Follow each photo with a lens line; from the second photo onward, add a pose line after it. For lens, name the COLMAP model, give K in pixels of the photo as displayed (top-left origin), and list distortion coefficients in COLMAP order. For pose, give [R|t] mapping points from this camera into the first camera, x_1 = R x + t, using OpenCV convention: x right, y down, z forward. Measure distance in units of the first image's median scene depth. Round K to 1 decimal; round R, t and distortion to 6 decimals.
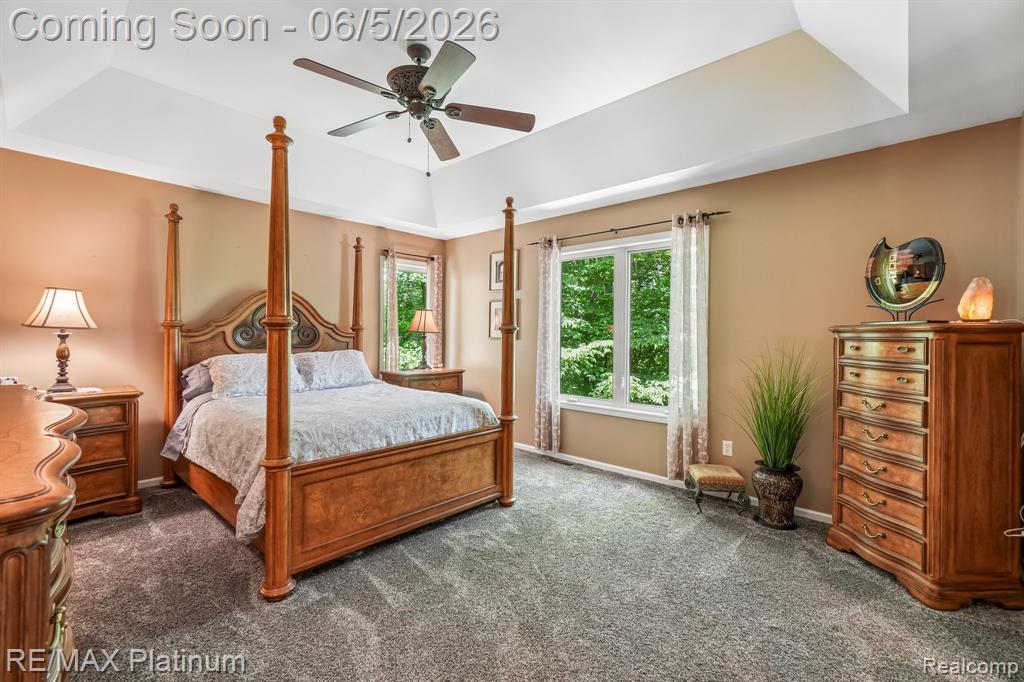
lens RADIAL K [[444.6, 0, 508.9], [0, 444.6, 337.6], [0, 0, 1]] dist [0.000518, 0.000090]
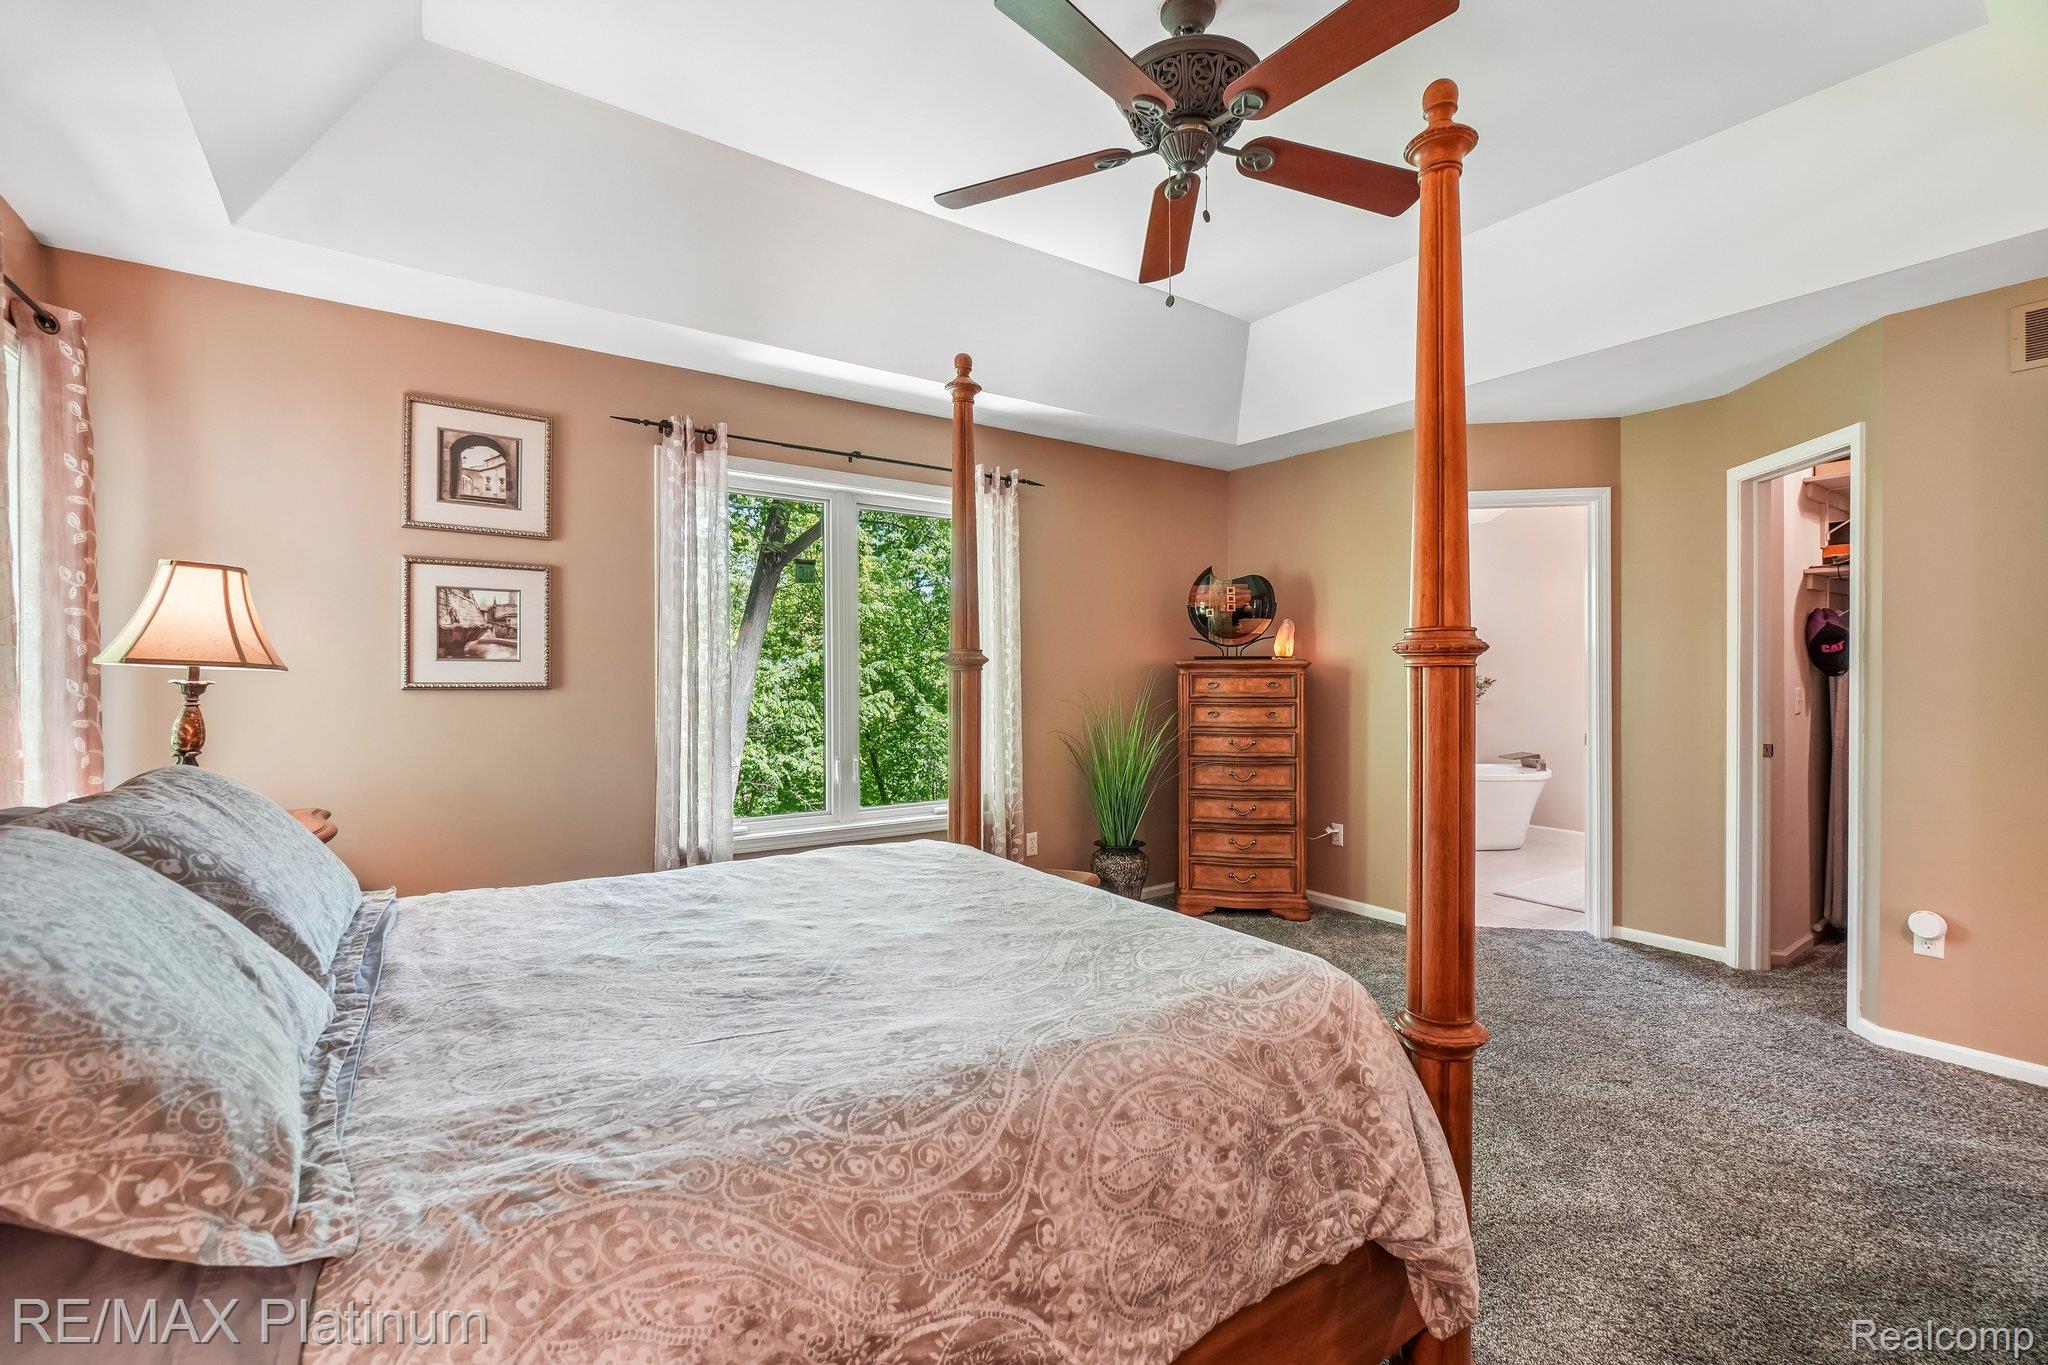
lens RADIAL K [[889.2, 0, 1017.8], [0, 889.2, 675.7], [0, 0, 1]] dist [0.000518, 0.000090]
pose [[0.209973, -0.010153, 0.977654, -0.771983], [0.009645, 0.999919, 0.008312, -0.010495], [-0.977660, 0.007684, 0.210054, 0.723515]]
